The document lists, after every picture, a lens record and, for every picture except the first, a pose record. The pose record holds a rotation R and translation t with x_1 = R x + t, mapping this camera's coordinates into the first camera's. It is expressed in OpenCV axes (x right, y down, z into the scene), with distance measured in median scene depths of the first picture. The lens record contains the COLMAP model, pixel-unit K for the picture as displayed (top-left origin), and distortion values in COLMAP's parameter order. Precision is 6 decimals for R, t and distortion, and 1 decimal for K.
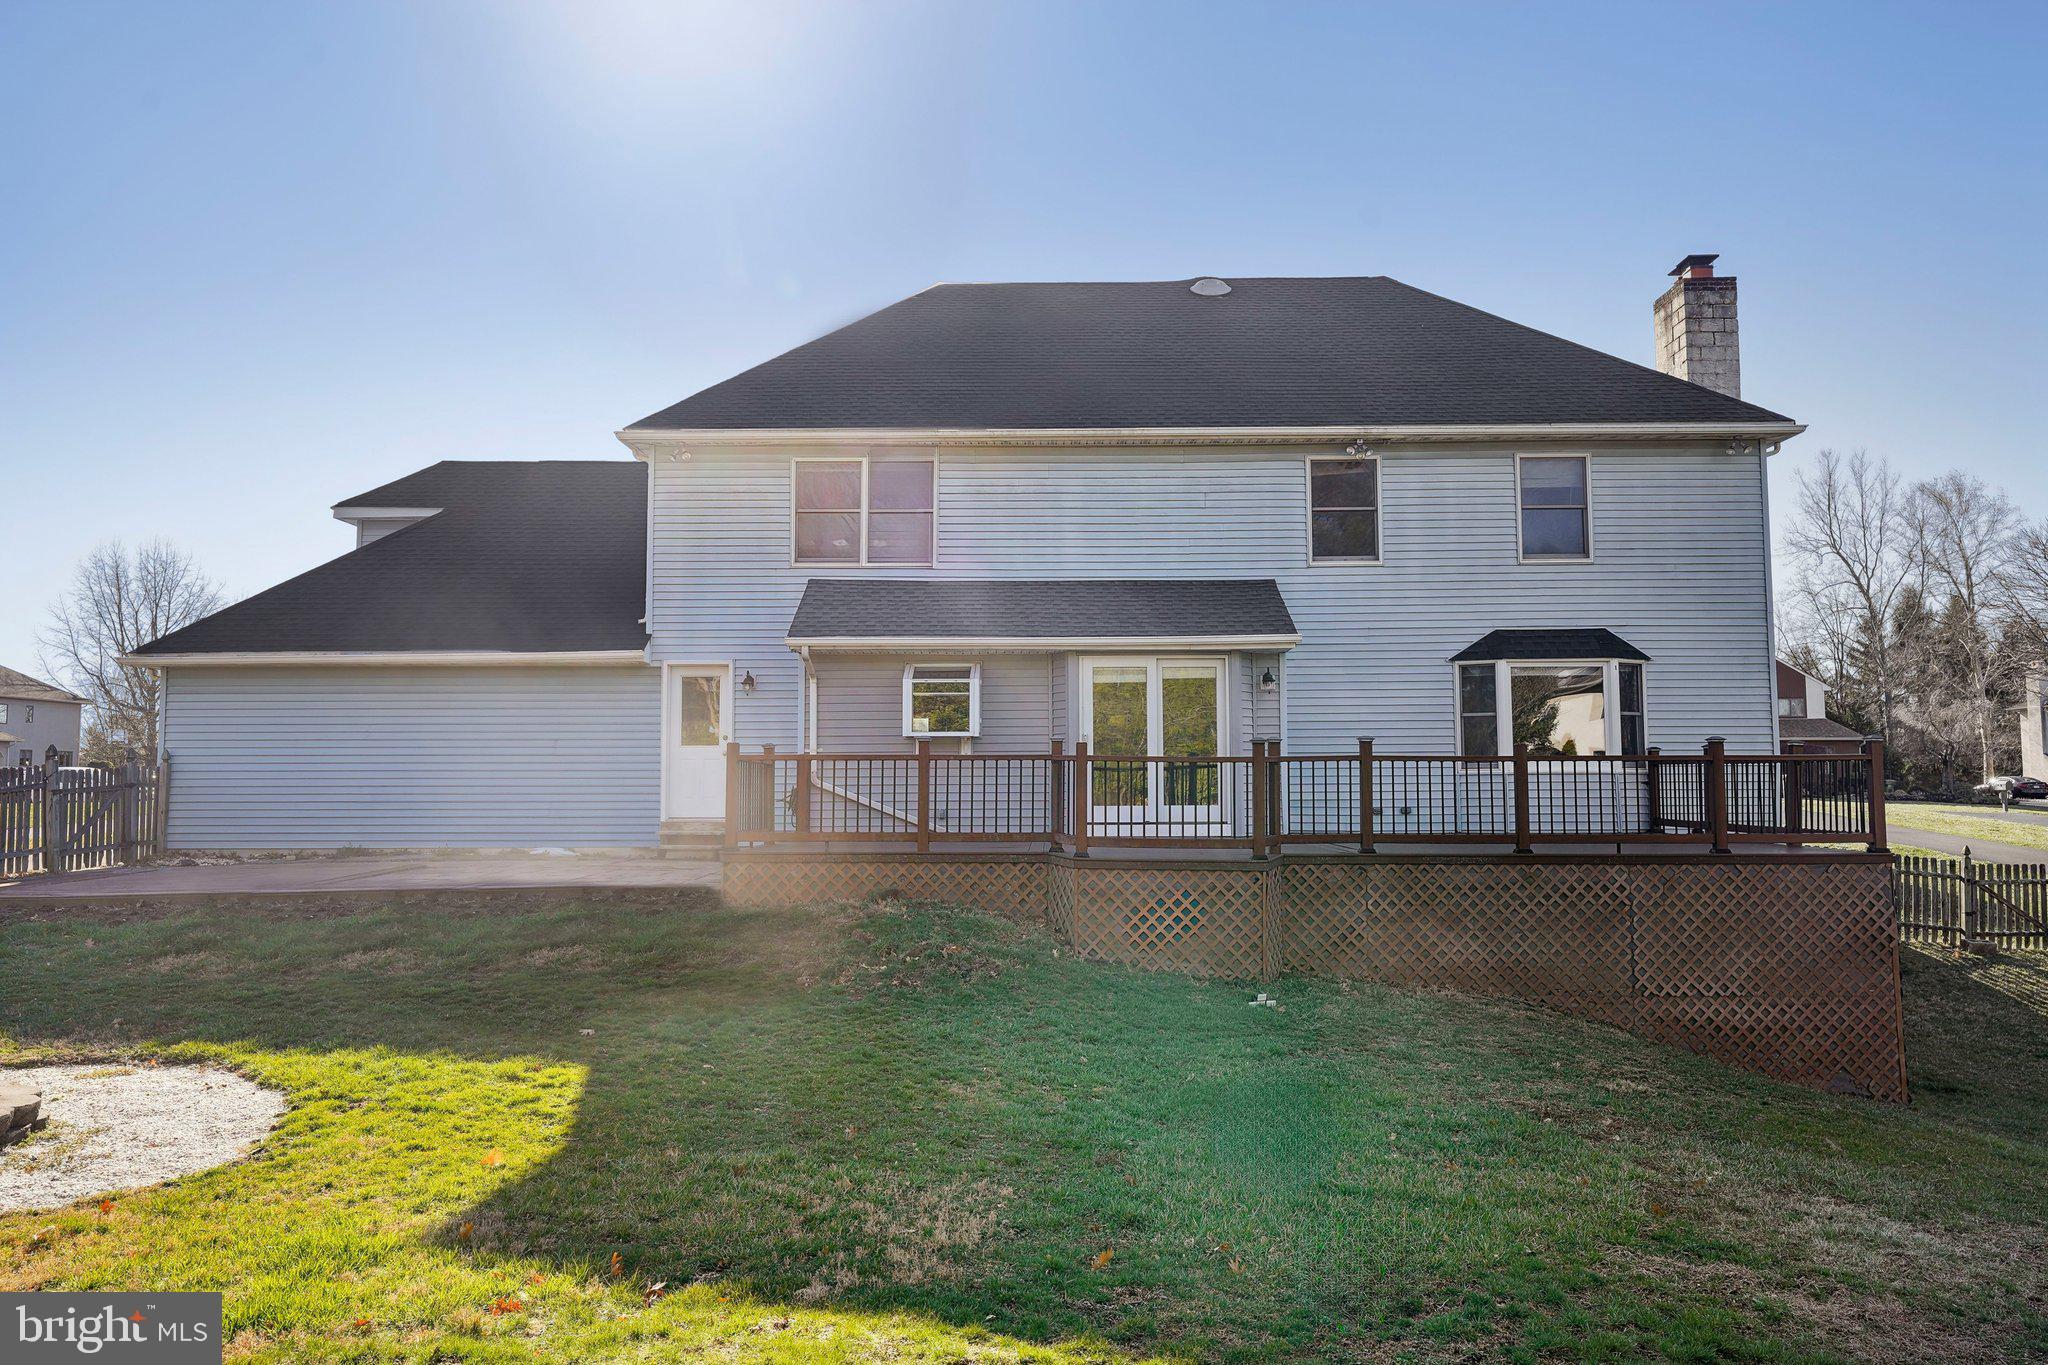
lens RADIAL K [[1382.4, 0, 1024.0], [0, 1382.4, 682.5], [0, 0, 1]] dist [0.002734, 0.001890]
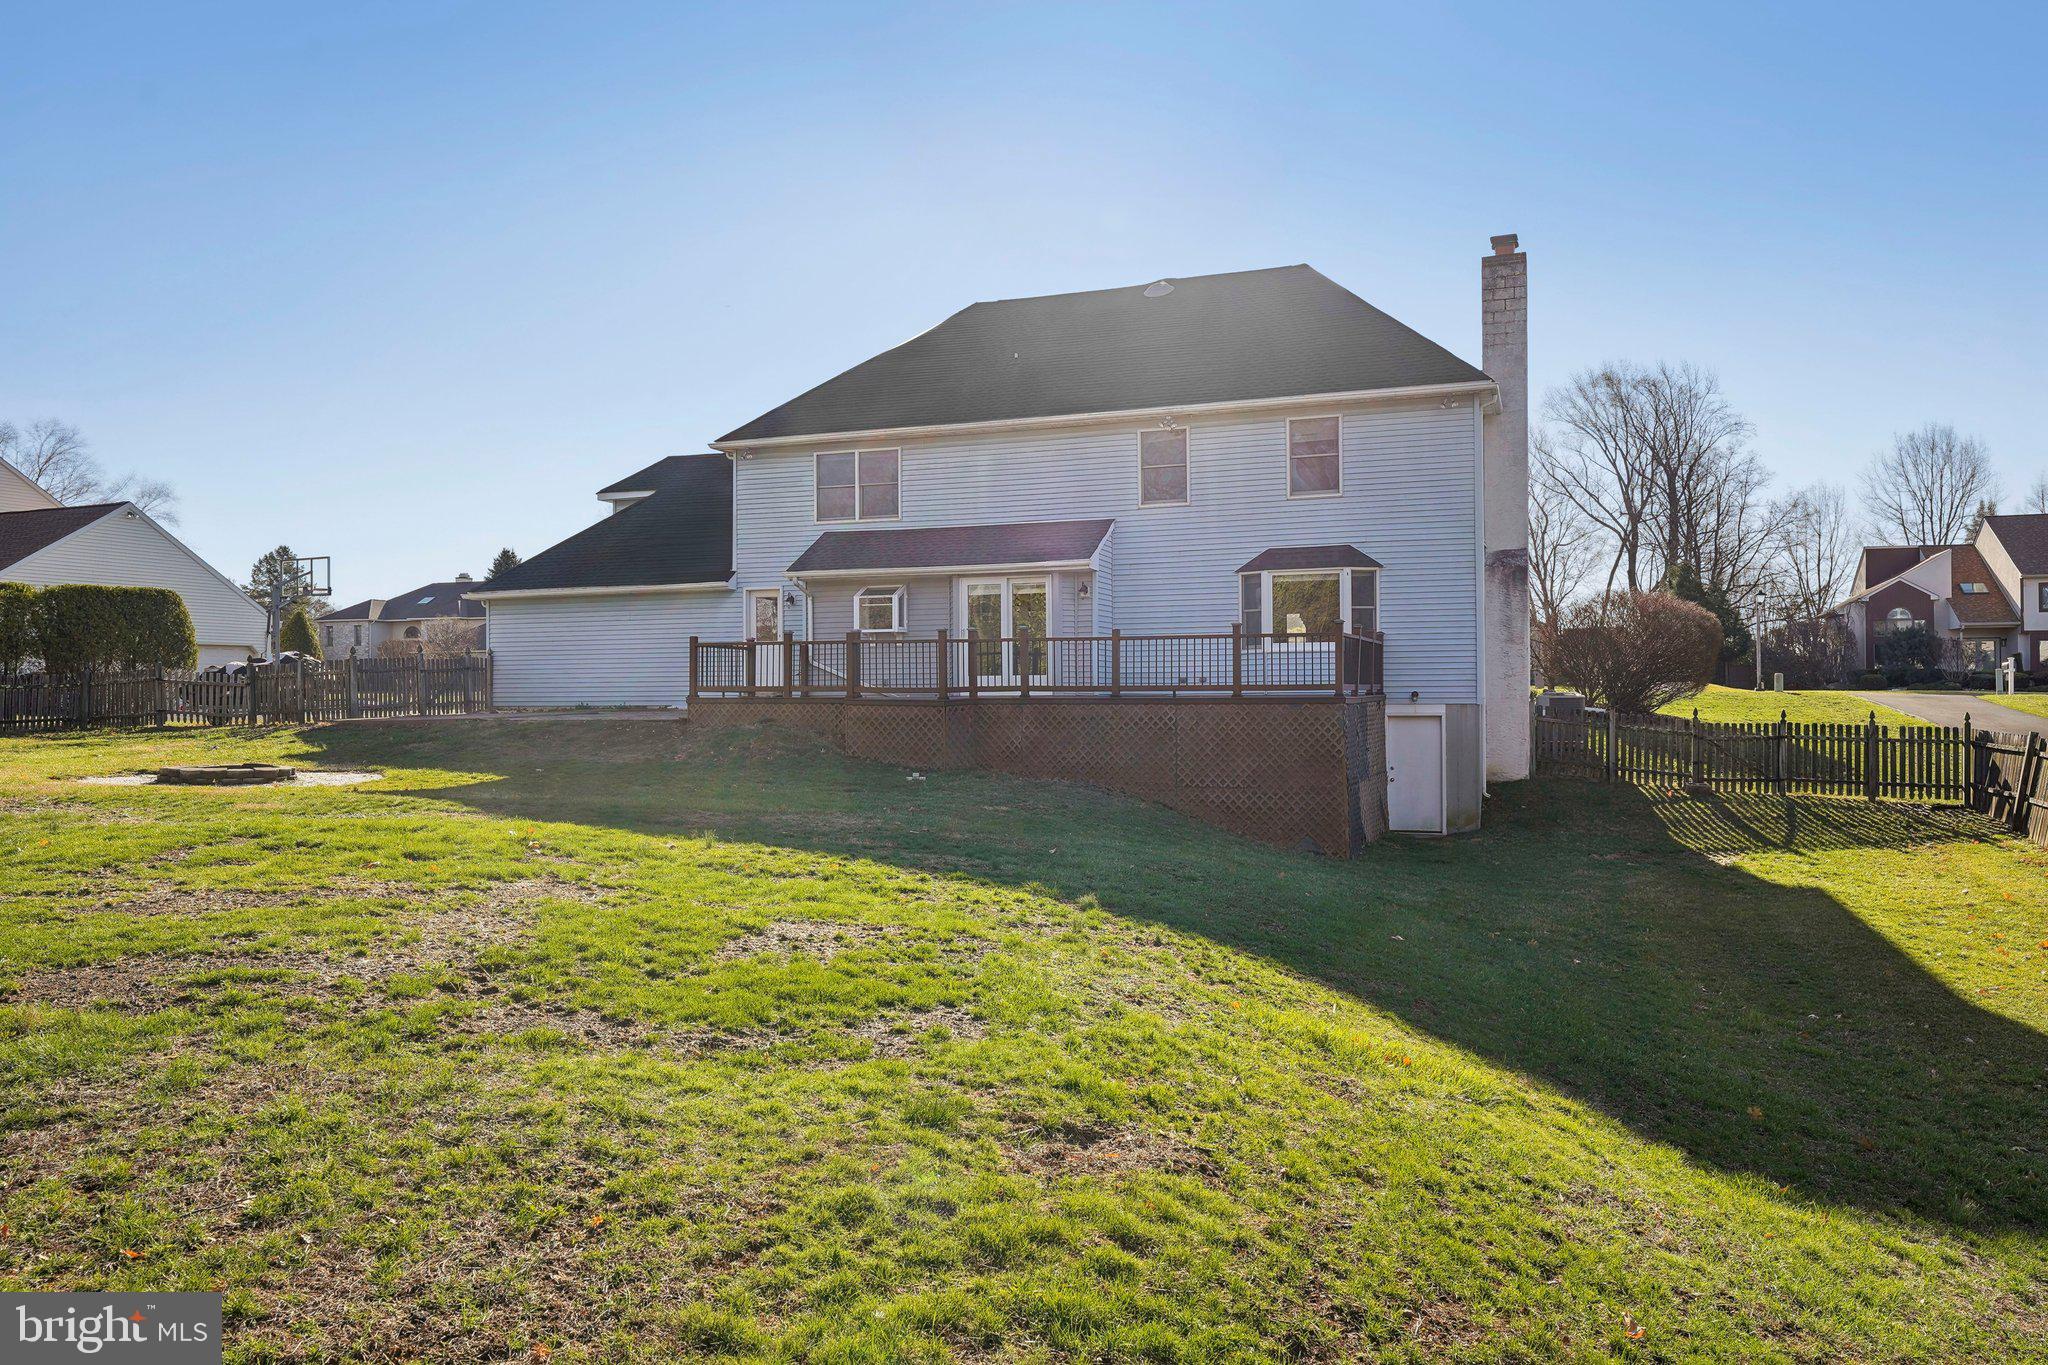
lens RADIAL K [[1382.4, 0, 1024.0], [0, 1382.4, 682.5], [0, 0, 1]] dist [0.002734, 0.001890]
pose [[0.942884, -0.004663, -0.333089, 0.566964], [0.026544, 0.997774, 0.061172, 0.004199], [0.332062, -0.066520, 0.940909, -0.383920]]
